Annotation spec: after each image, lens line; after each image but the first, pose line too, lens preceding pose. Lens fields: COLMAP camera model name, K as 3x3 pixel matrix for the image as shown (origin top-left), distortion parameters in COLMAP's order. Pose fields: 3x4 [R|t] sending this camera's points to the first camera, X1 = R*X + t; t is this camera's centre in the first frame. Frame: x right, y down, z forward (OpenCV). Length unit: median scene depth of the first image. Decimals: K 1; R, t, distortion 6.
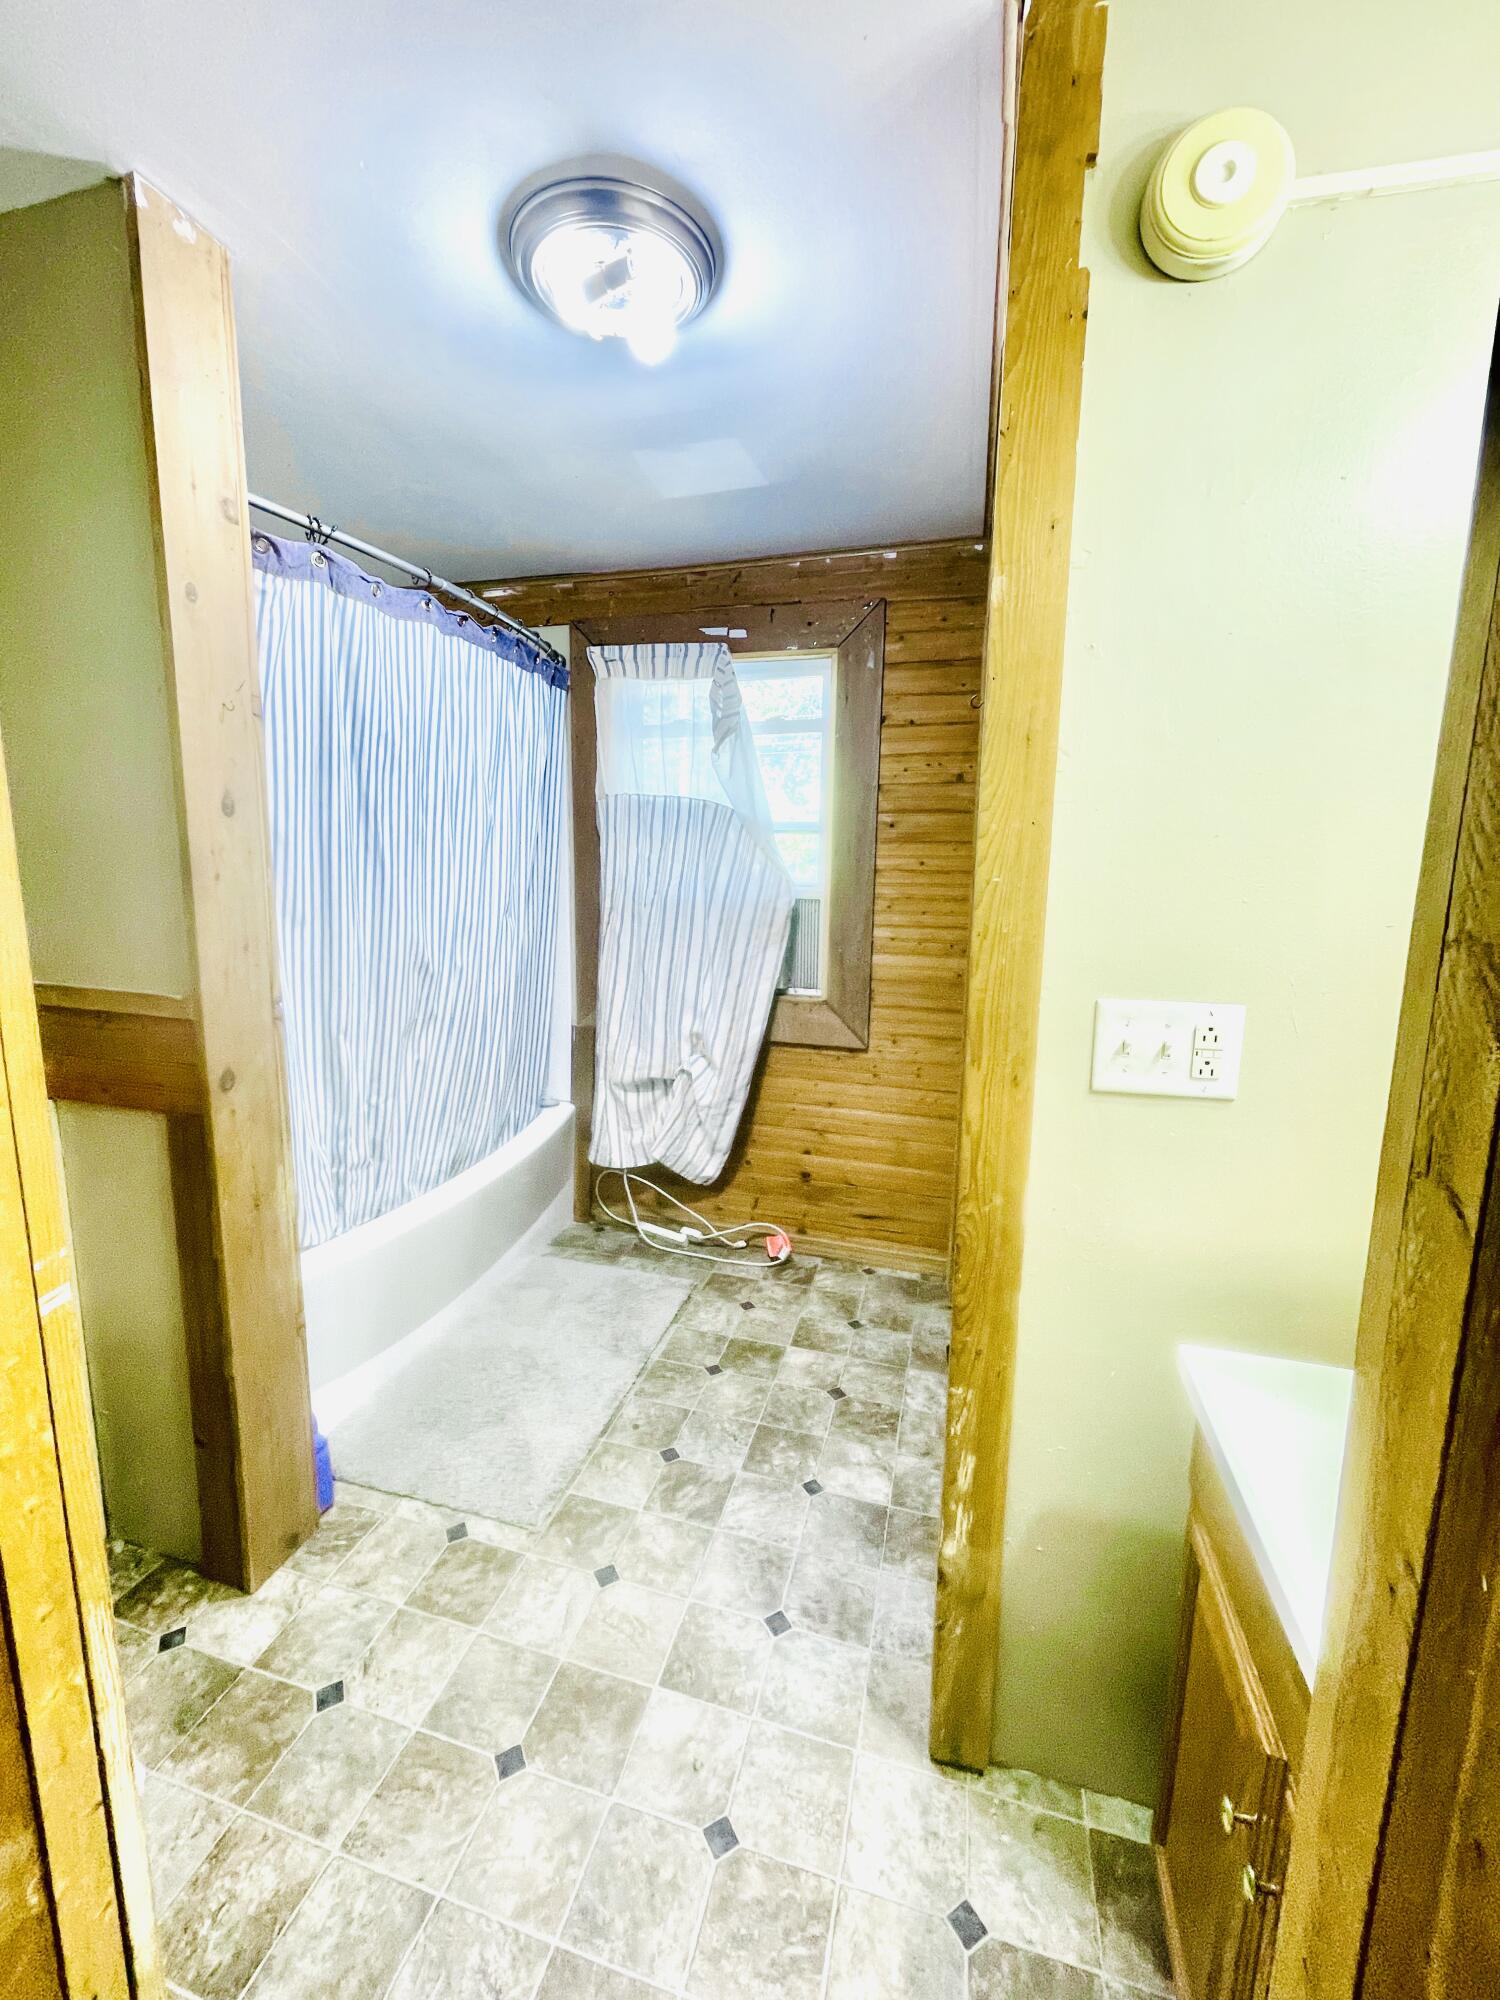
lens RADIAL K [[807.2, 0, 742.0], [0, 807.2, 986.2], [0, 0, 1]] dist [-0.003155, 0.000294]
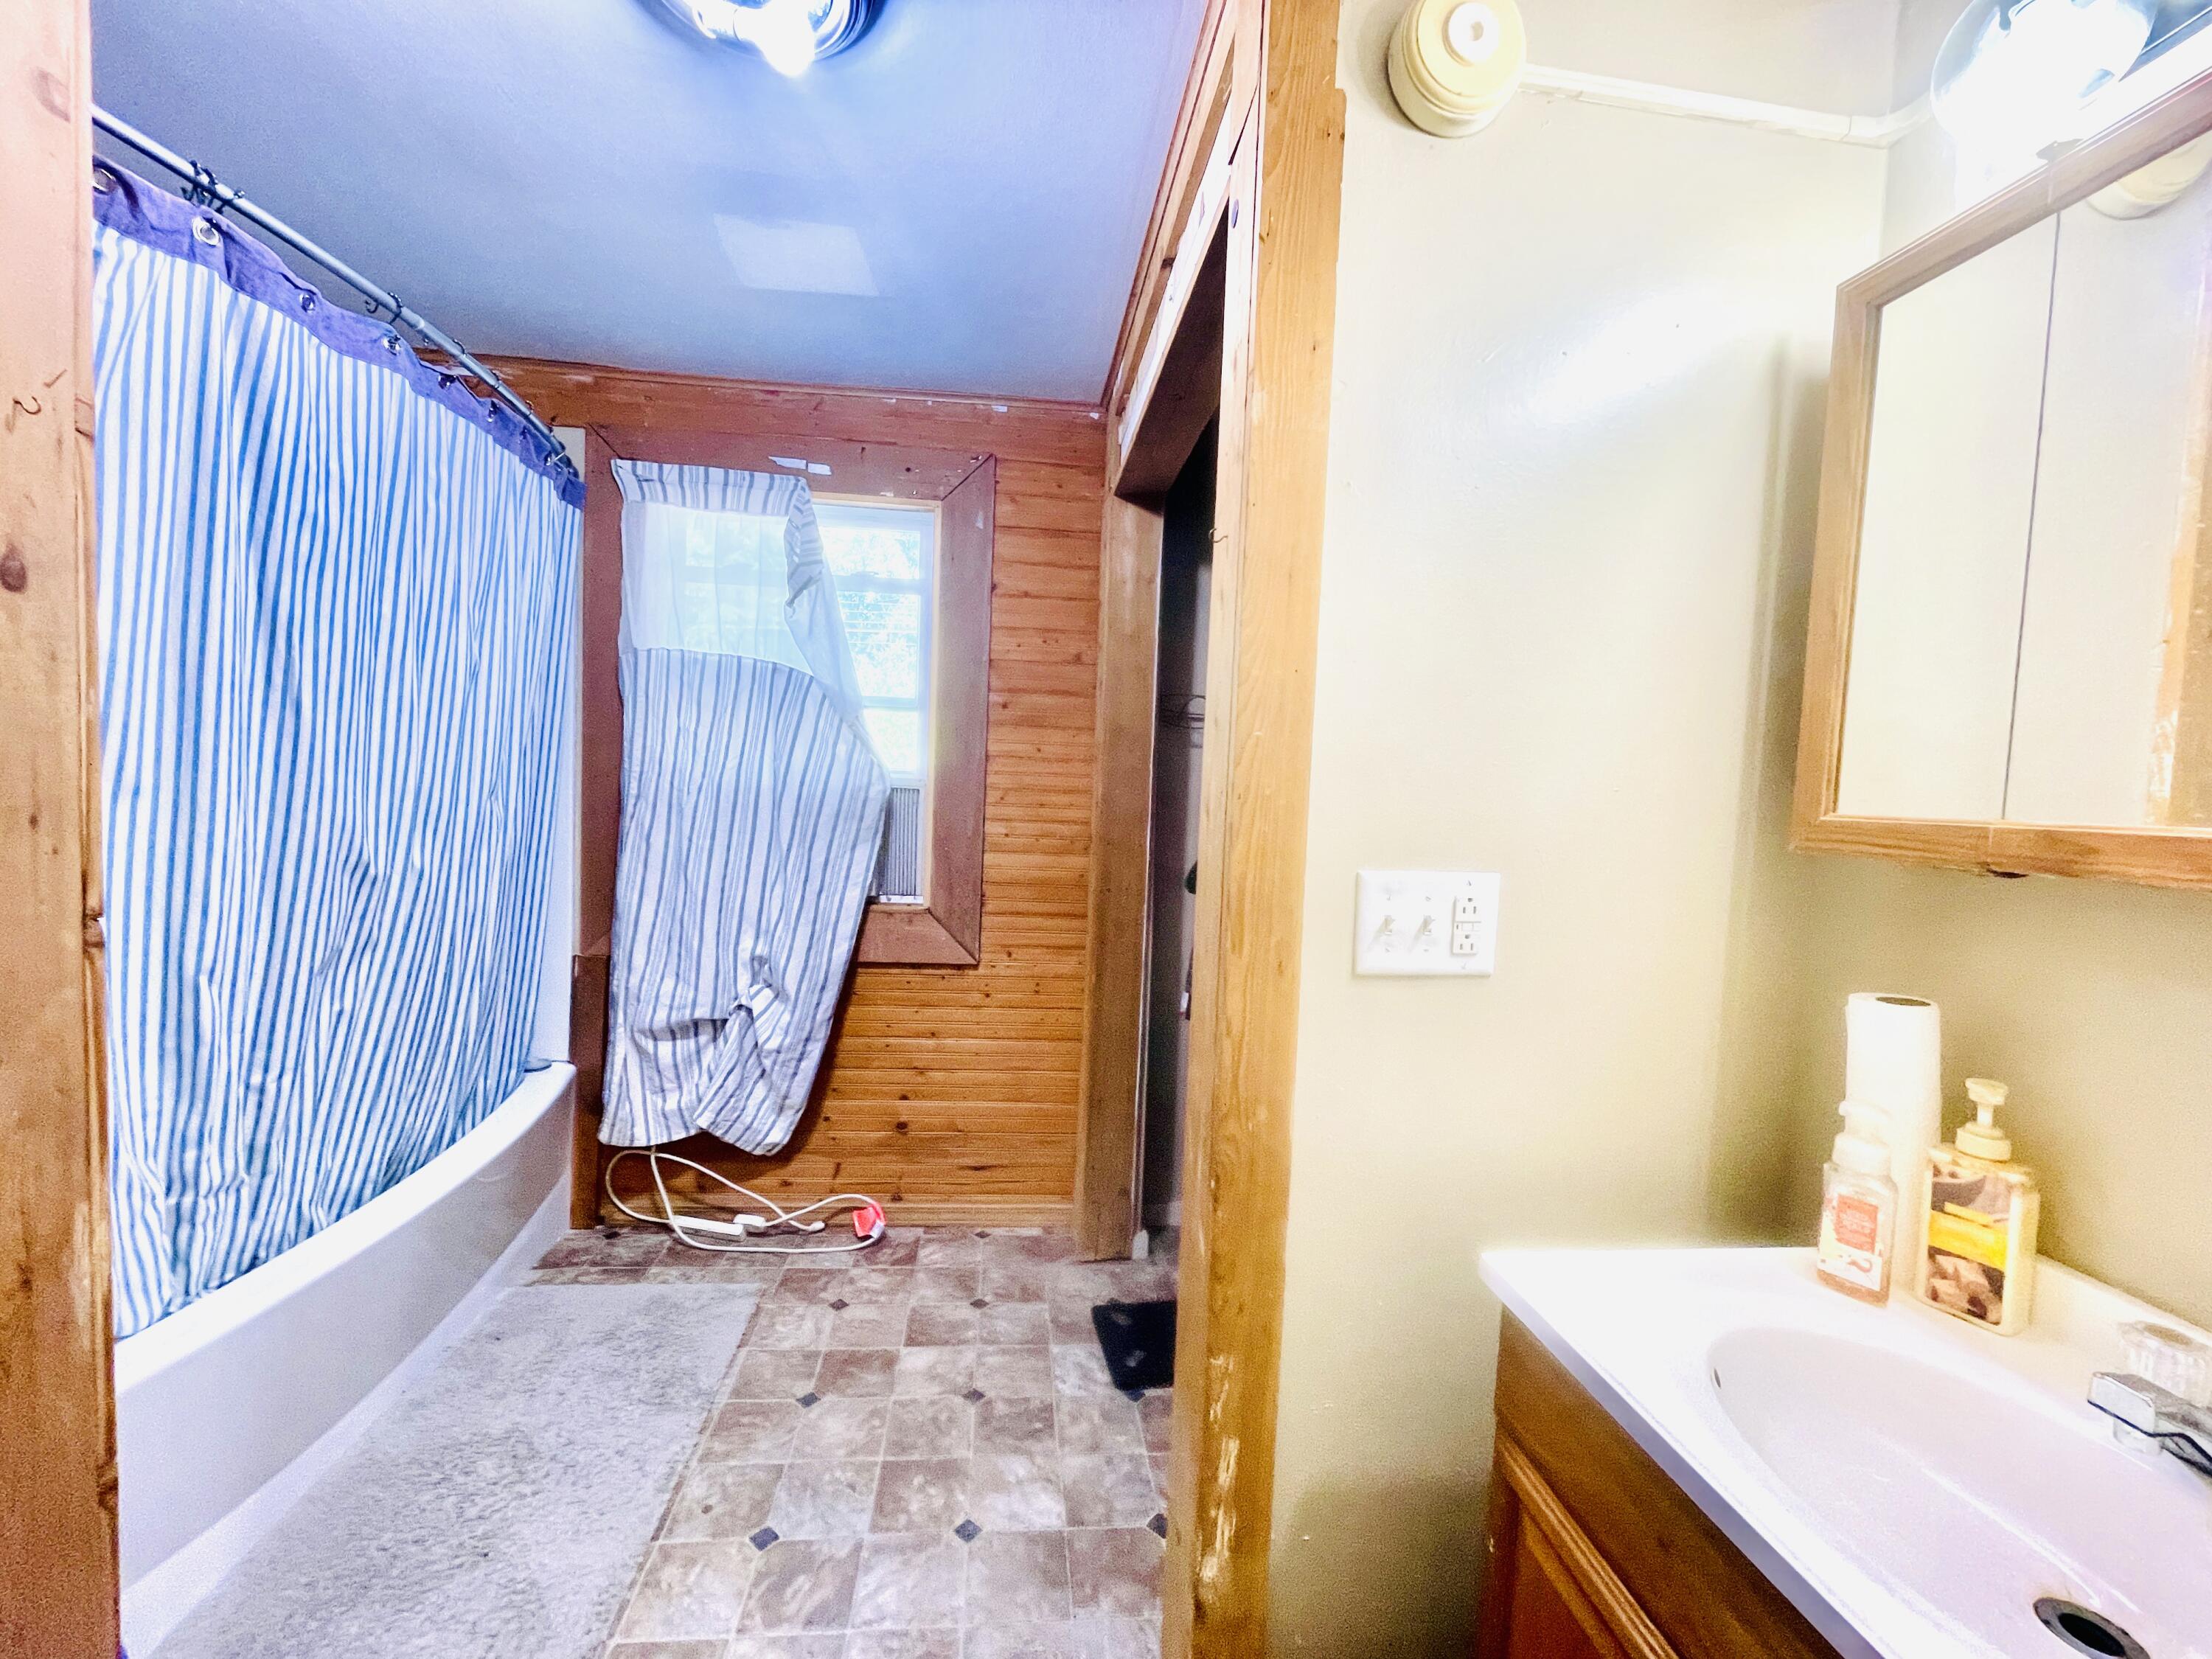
lens RADIAL K [[892.8, 0, 1095.4], [0, 892.8, 834.1], [0, 0, 1]] dist [-0.003155, 0.000294]
pose [[0.930493, 0.002205, 0.366304, -0.080650], [0.028281, 0.996565, -0.077839, 0.018202], [-0.365217, 0.082788, 0.927234, 0.076981]]
